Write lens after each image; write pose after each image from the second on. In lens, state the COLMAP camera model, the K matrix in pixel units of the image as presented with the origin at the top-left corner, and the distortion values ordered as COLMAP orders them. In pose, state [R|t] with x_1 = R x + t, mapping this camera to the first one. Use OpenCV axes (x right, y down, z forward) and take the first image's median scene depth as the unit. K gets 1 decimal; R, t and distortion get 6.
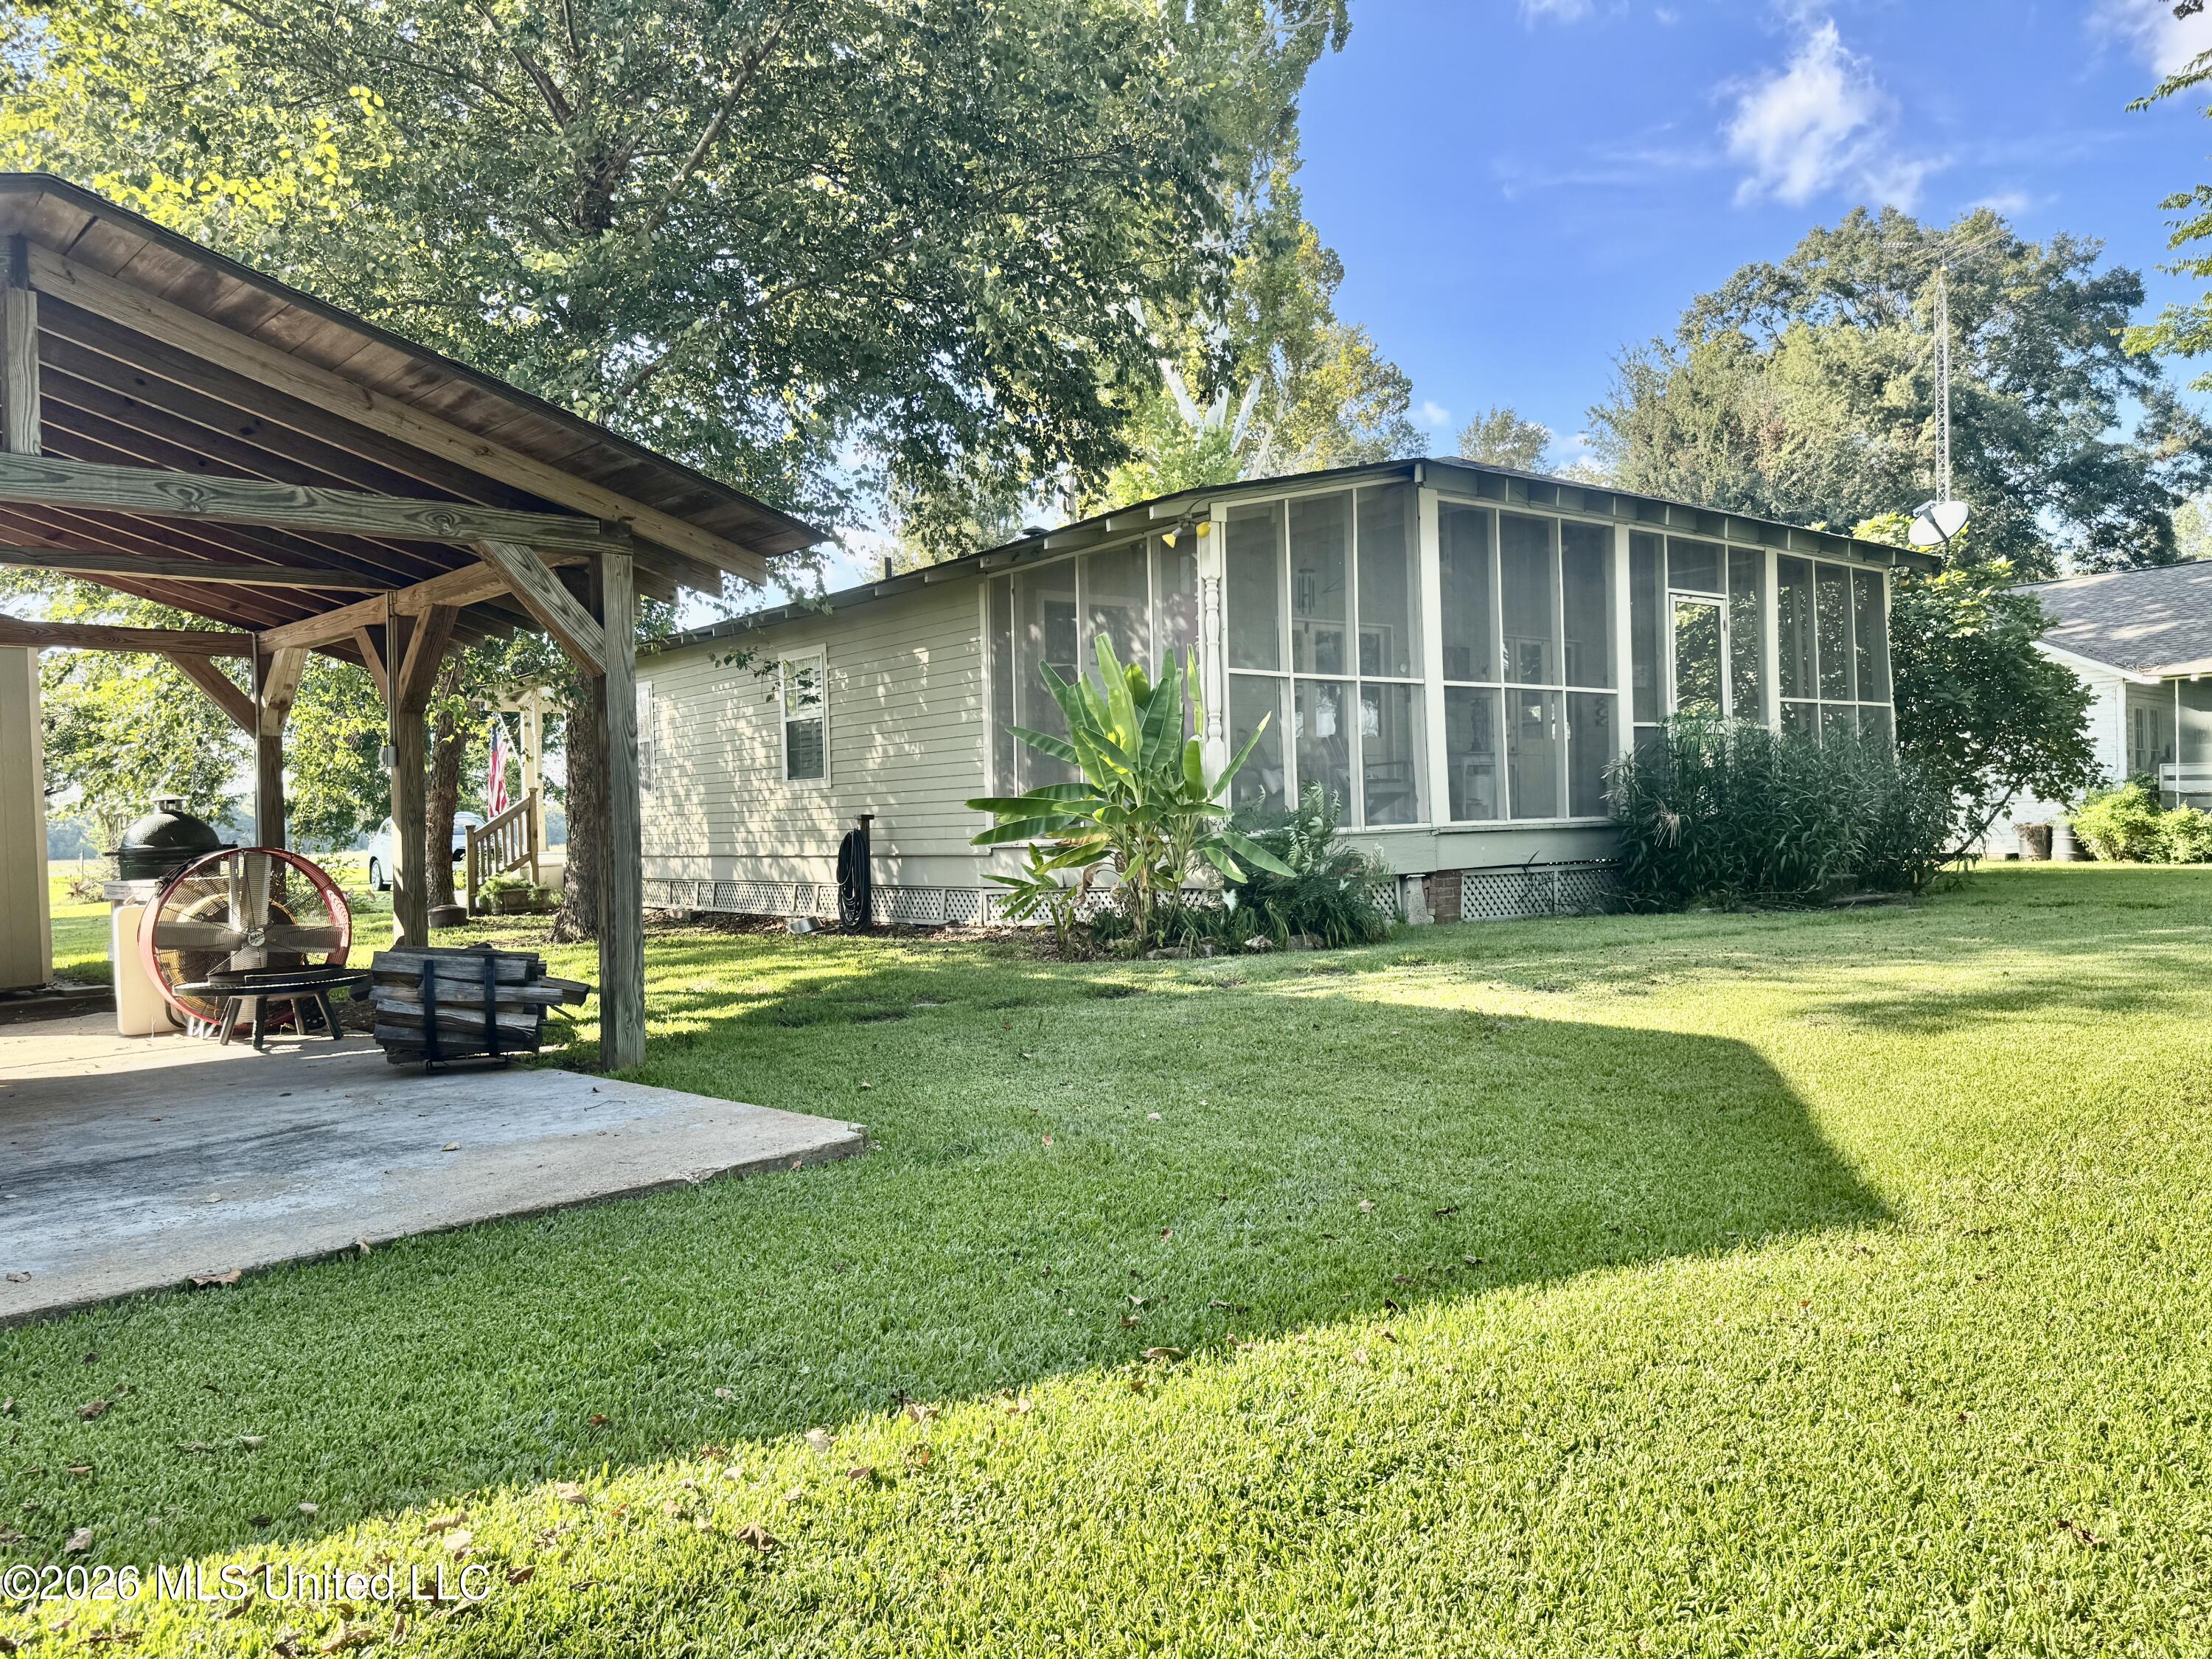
lens RADIAL K [[1577.3, 0, 1101.3], [0, 1577.3, 819.4], [0, 0, 1]] dist [0.046061, -0.034178]
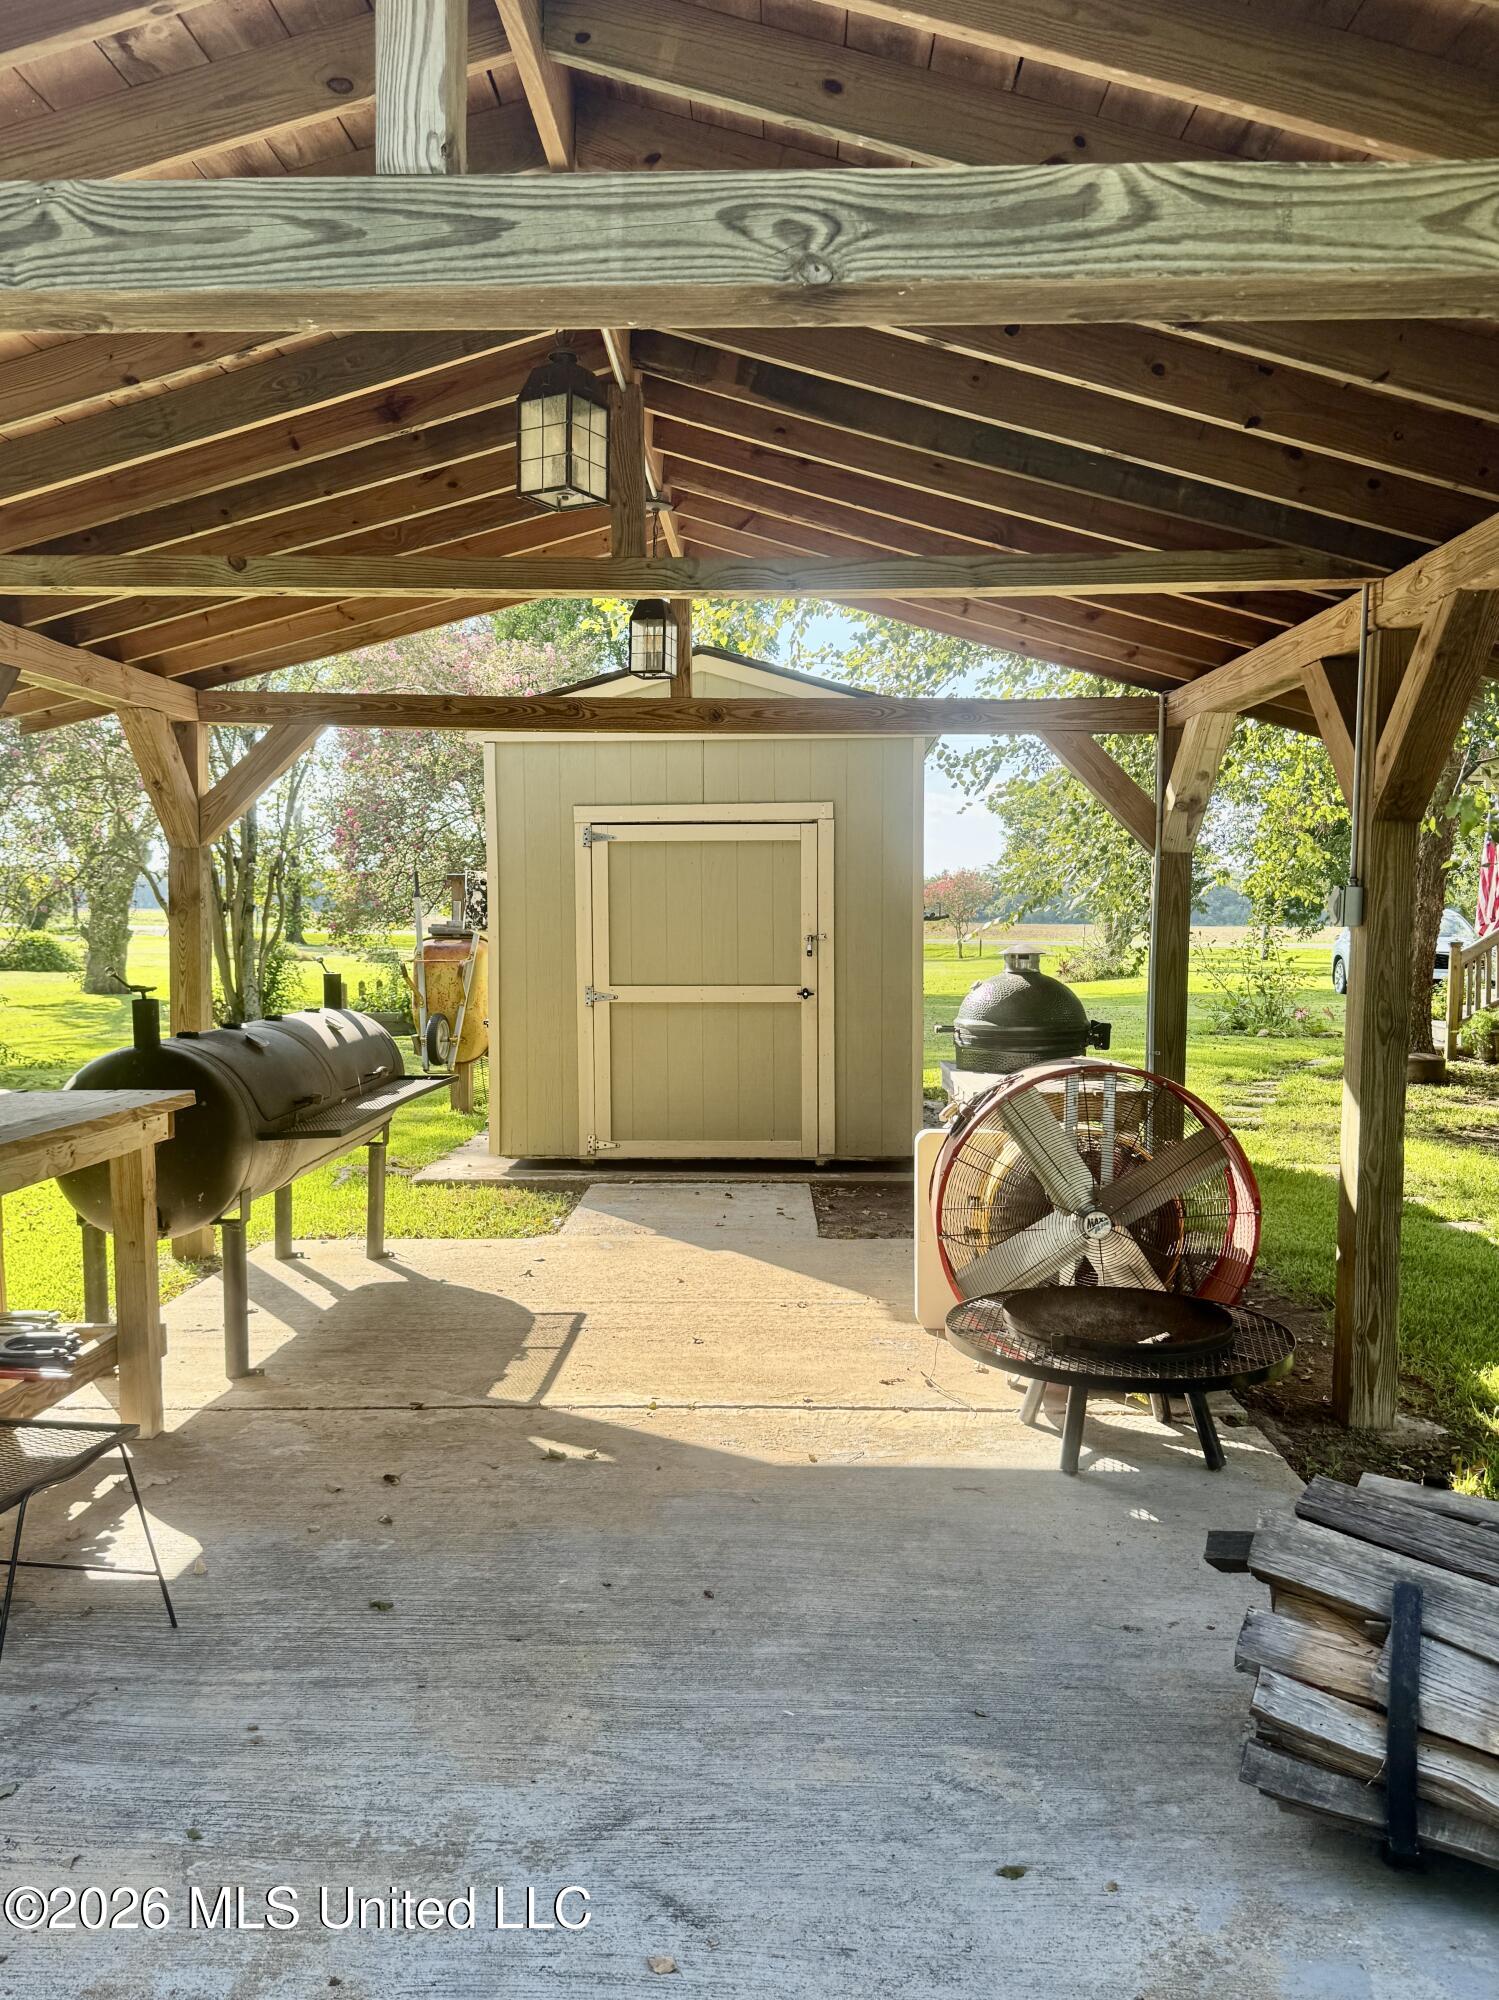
lens RADIAL K [[1426.2, 0, 747.4], [0, 1426.2, 1004.8], [0, 0, 1]] dist [0.046061, -0.034178]
pose [[0.678449, 0.082805, -0.729966, -0.169685], [-0.023180, 0.995546, 0.091387, -0.032951], [0.734282, -0.045081, 0.677346, 0.387337]]
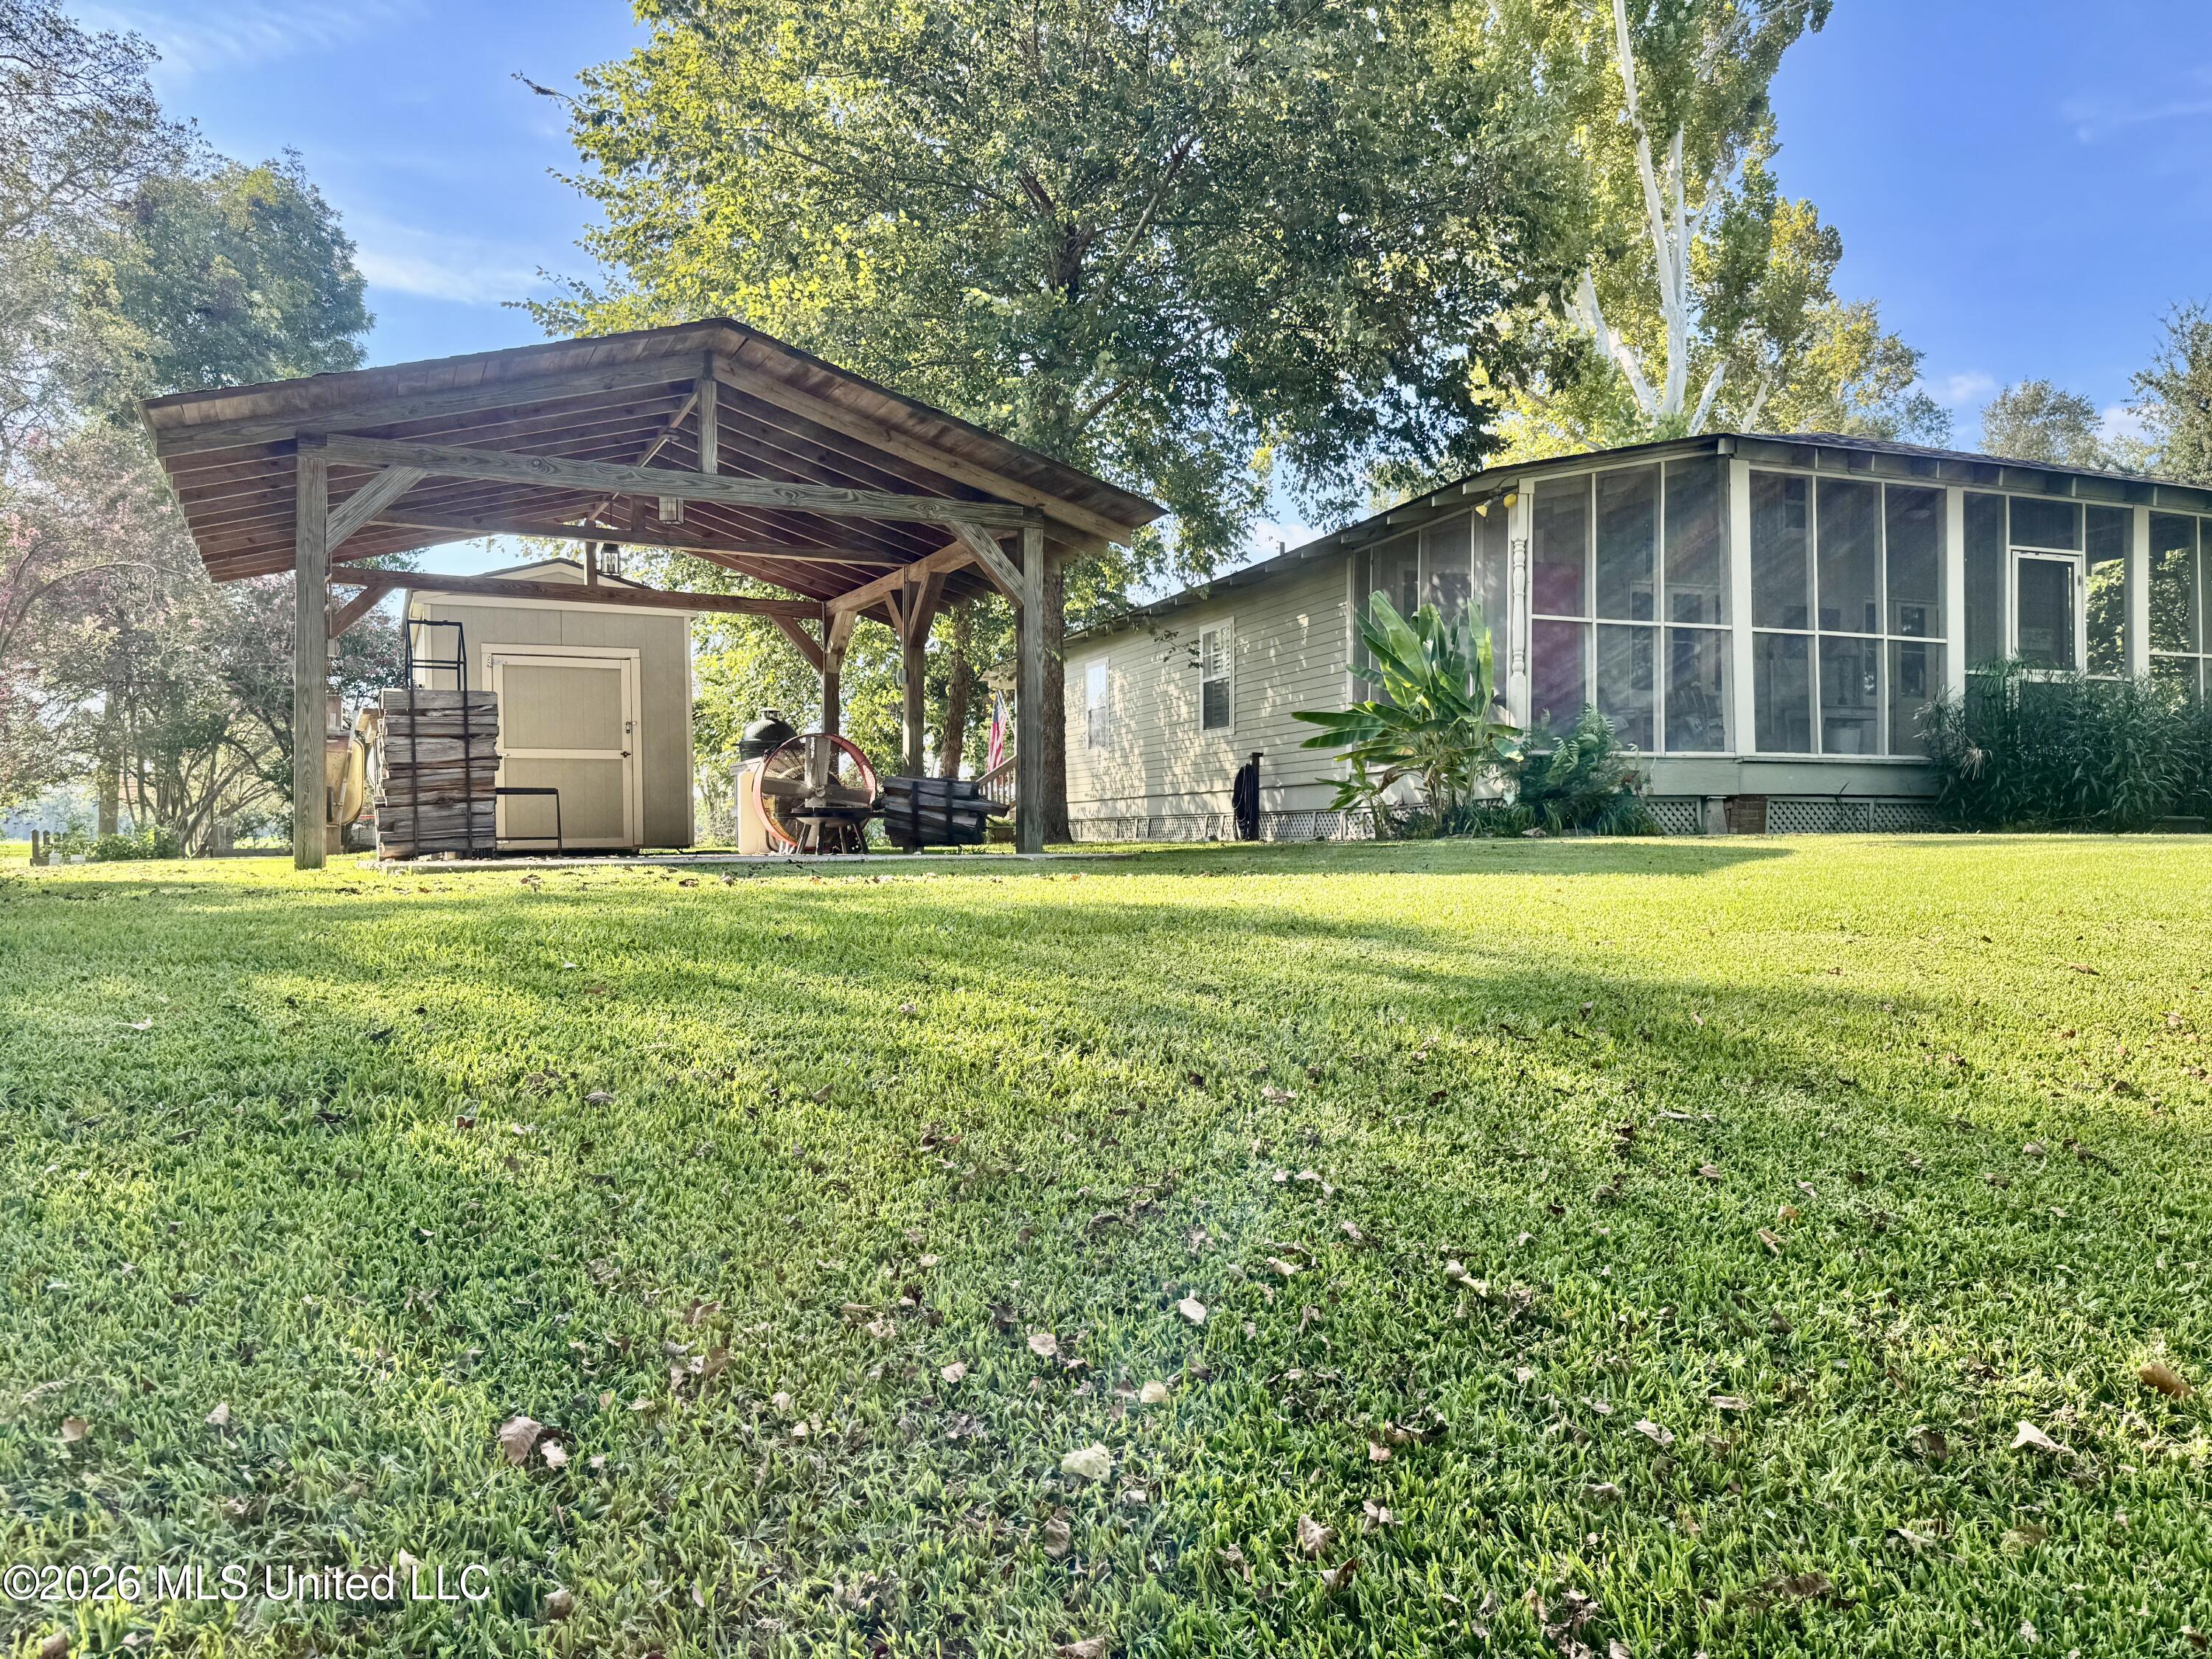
lens RADIAL K [[1577.3, 0, 1110.0], [0, 1577.3, 834.3], [0, 0, 1]] dist [0.046061, -0.034178]
pose [[0.953034, 0.022491, -0.302027, 0.129770], [-0.021945, 0.999746, 0.005200, 0.067177], [0.302068, 0.001673, 0.953285, -0.241744]]
